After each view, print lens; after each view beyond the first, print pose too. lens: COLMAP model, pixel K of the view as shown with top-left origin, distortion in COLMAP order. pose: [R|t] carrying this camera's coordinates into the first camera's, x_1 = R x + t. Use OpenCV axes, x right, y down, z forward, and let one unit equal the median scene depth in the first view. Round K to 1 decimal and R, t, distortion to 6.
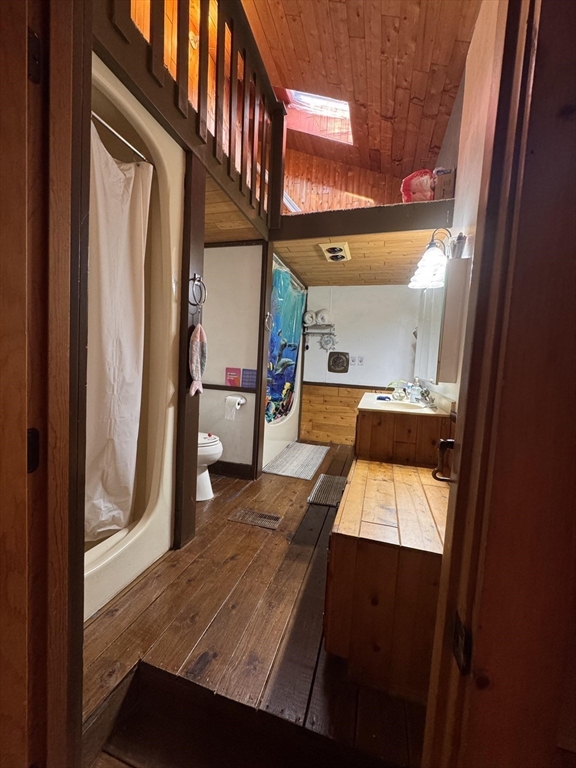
lens RADIAL K [[308.2, 0, 288.0], [0, 308.2, 384.0], [0, 0, 1]] dist [-0.000511, 0.000409]
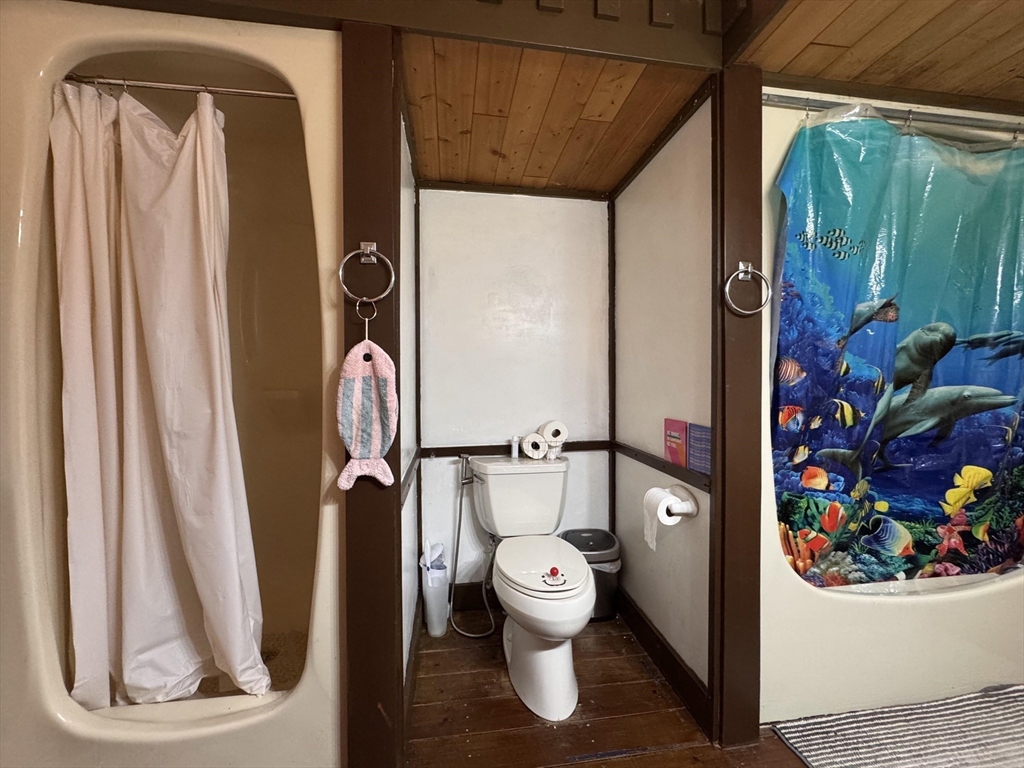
lens RADIAL K [[411.0, 0, 512.0], [0, 411.0, 384.0], [0, 0, 1]] dist [-0.000511, 0.000409]
pose [[0.417232, -0.046605, -0.907604, 0.182899], [-0.036615, 0.997011, -0.068028, -0.041942], [0.908062, 0.061615, 0.414279, 0.440978]]
